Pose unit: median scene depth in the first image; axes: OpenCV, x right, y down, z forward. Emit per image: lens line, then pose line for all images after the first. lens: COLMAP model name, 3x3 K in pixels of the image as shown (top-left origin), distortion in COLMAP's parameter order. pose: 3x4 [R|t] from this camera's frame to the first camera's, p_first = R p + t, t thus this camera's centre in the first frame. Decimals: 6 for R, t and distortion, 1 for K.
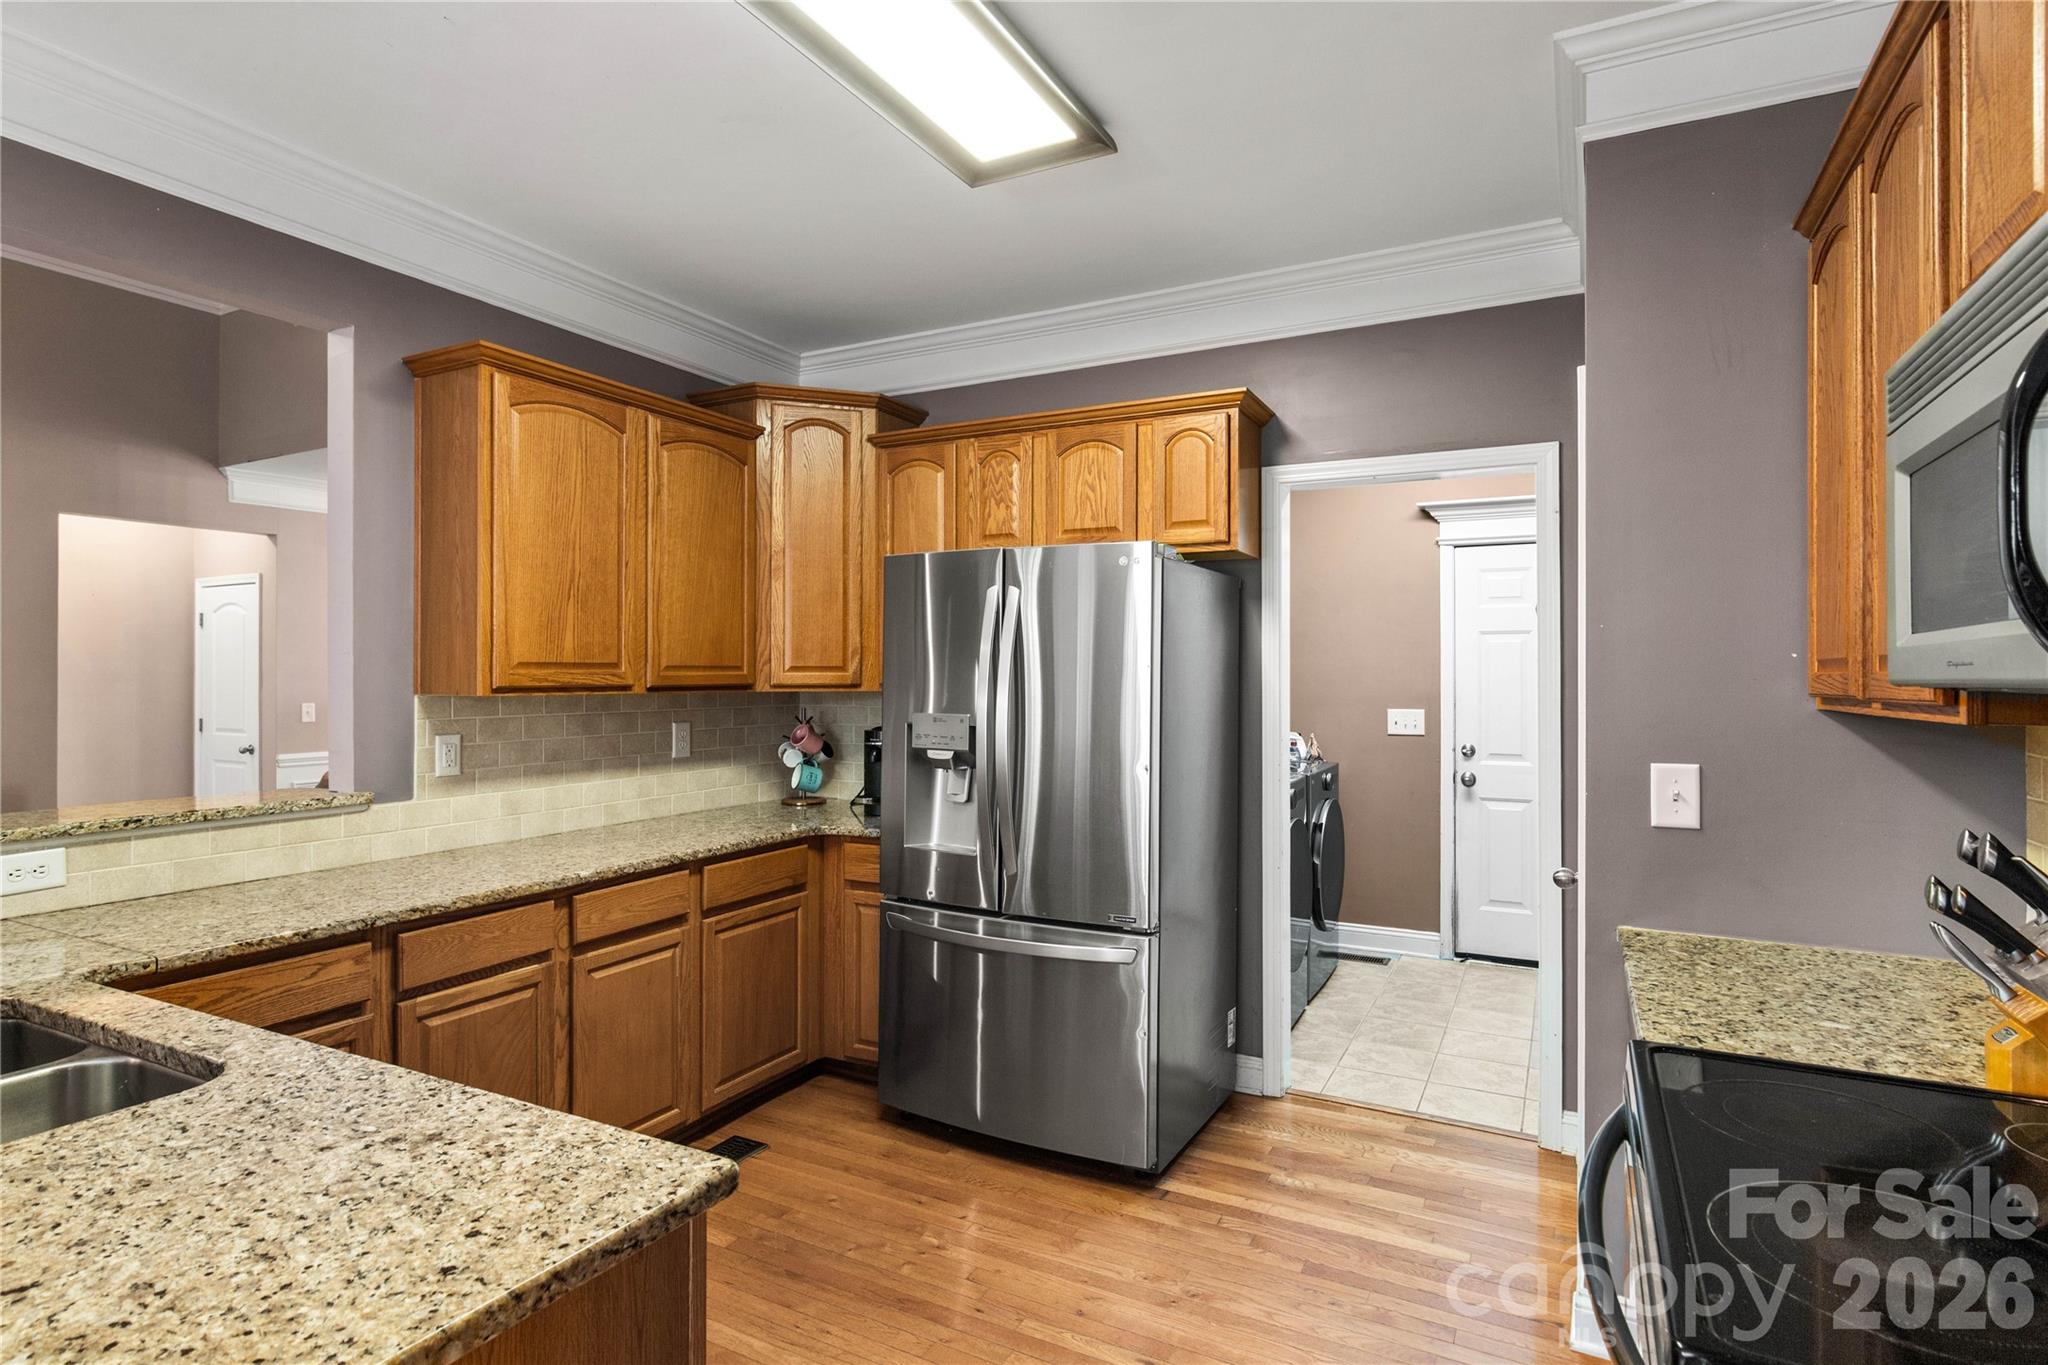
lens RADIAL K [[1056.1, 0, 1026.4], [0, 1056.1, 670.7], [0, 0, 1]] dist [-0.004922, 0.000163]
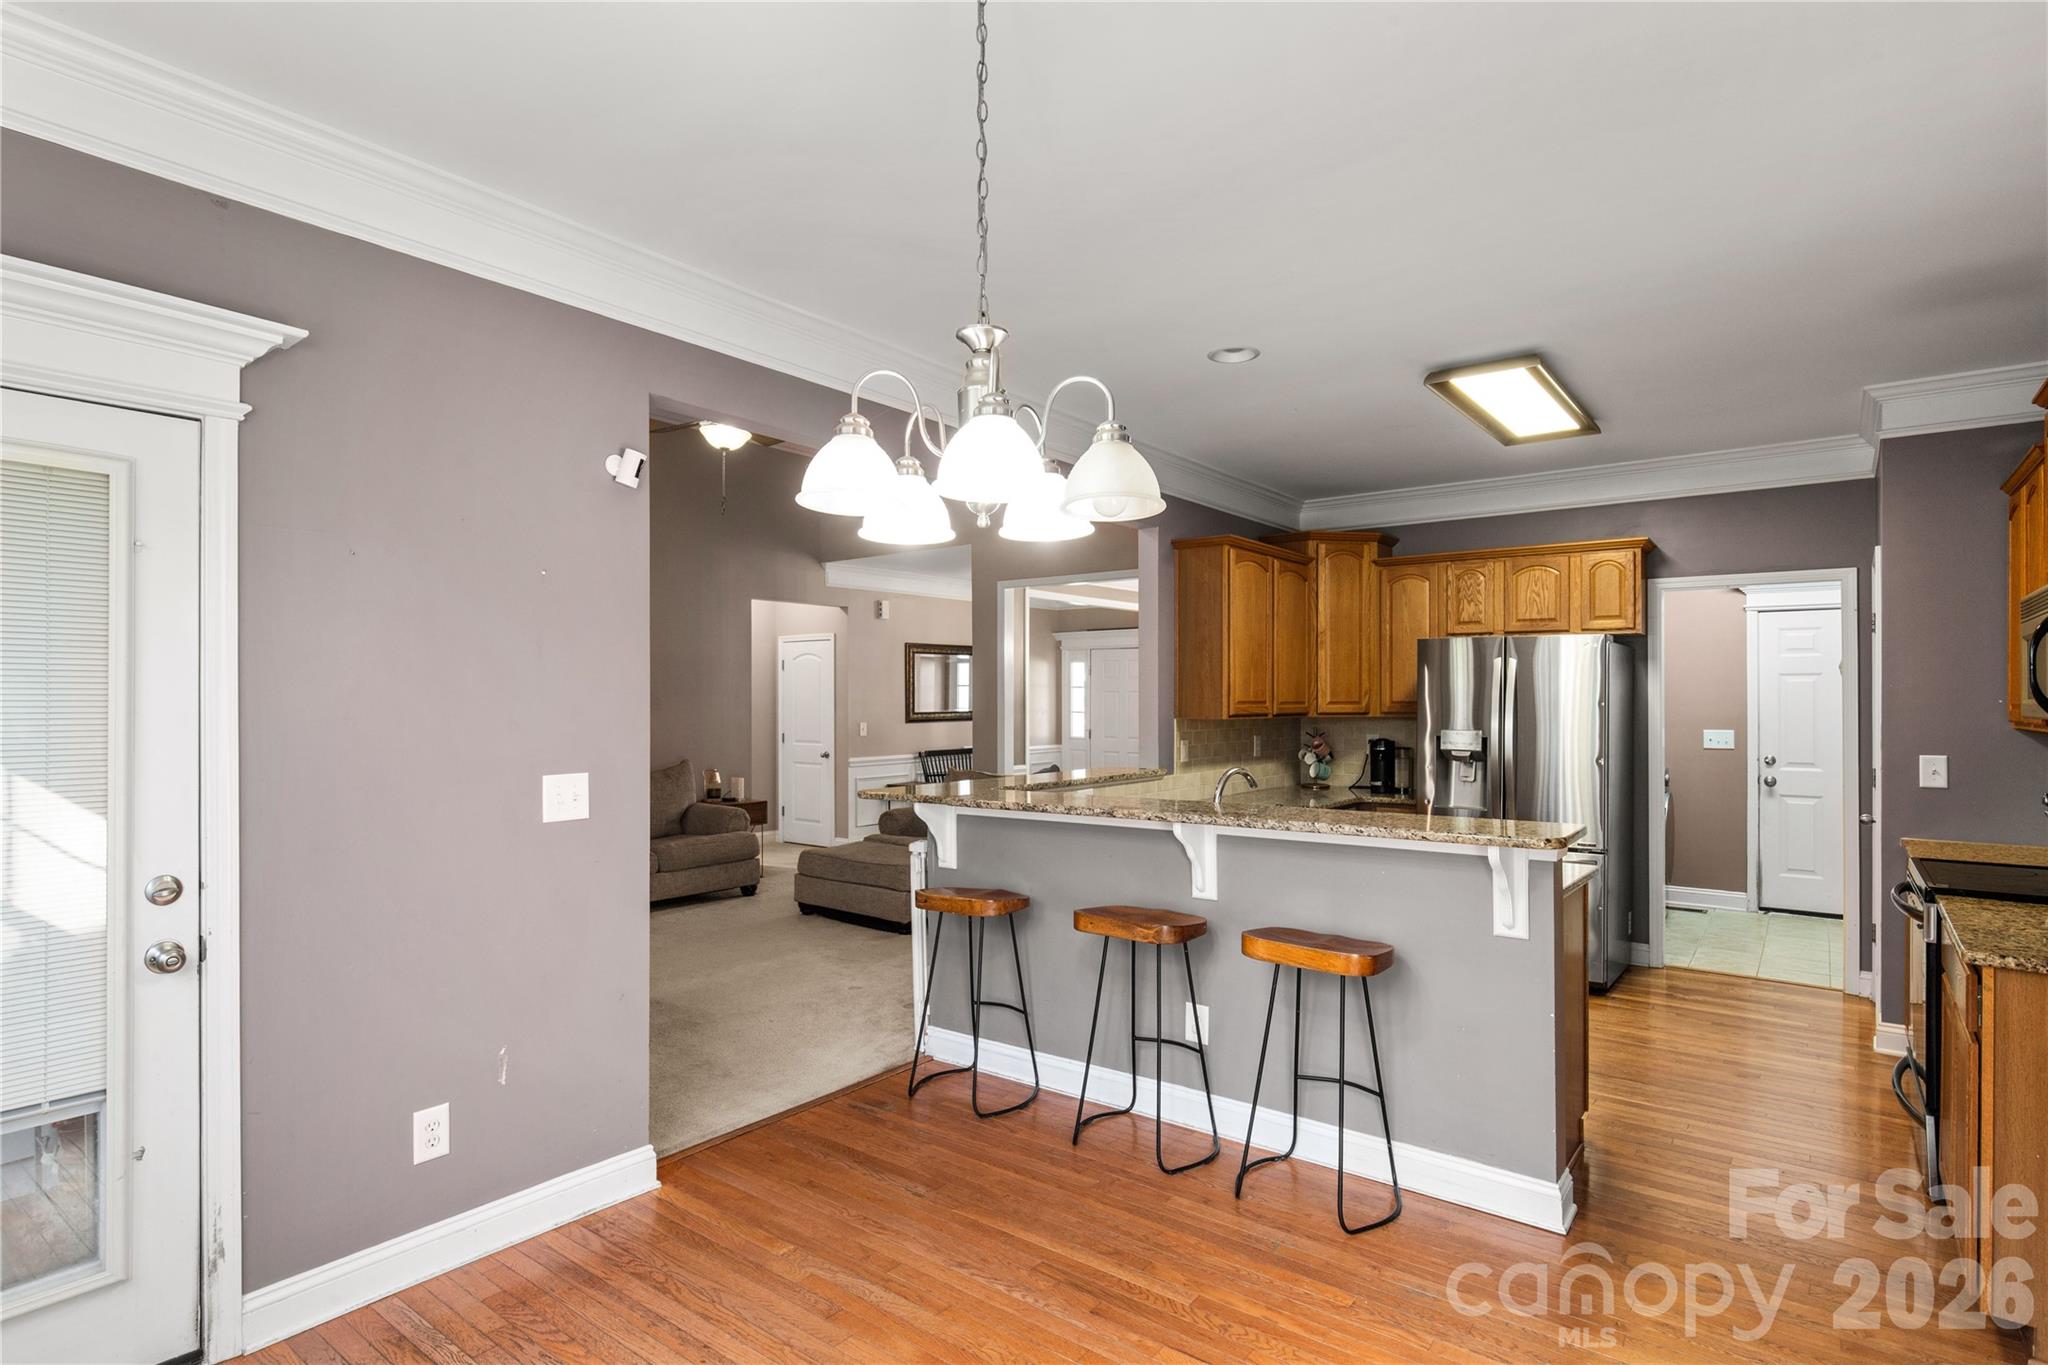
lens RADIAL K [[1056.1, 0, 1012.1], [0, 1056.1, 695.1], [0, 0, 1]] dist [-0.004922, 0.000163]
pose [[0.984091, -0.001530, -0.177659, -0.482832], [0.001849, 0.999997, 0.001630, -0.020621], [0.177656, -0.001933, 0.984091, -0.821151]]
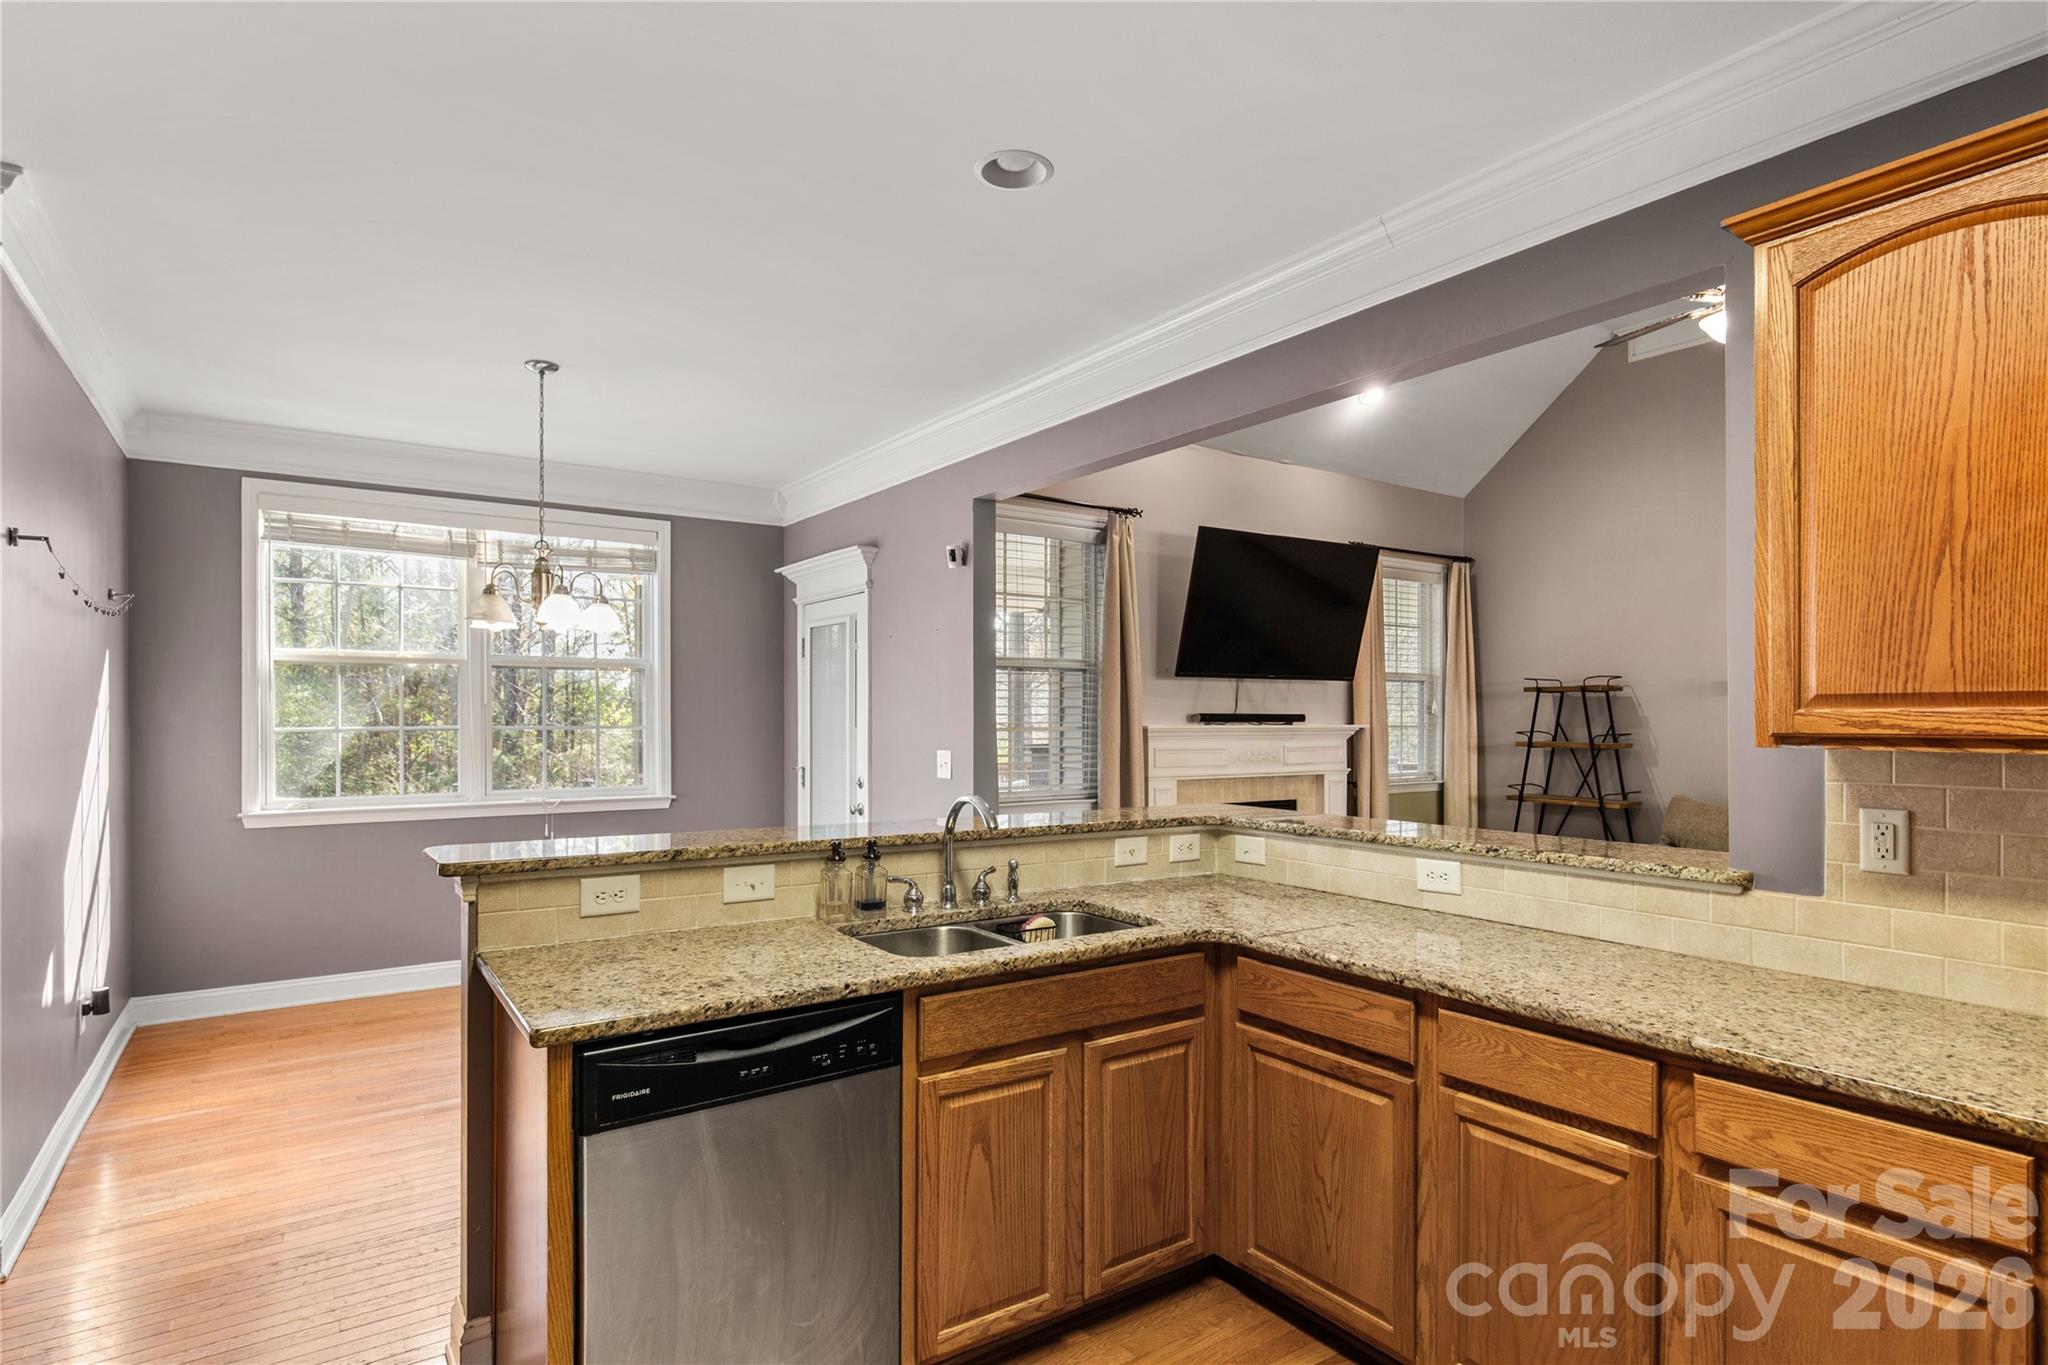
lens RADIAL K [[1056.1, 0, 1017.4], [0, 1056.1, 722.0], [0, 0, 1]] dist [-0.004922, 0.000163]
pose [[-0.472139, 0.005470, -0.881507, 0.249471], [0.002833, 0.999985, 0.004688, 0.003094], [0.881520, -0.000284, -0.472147, 0.782996]]
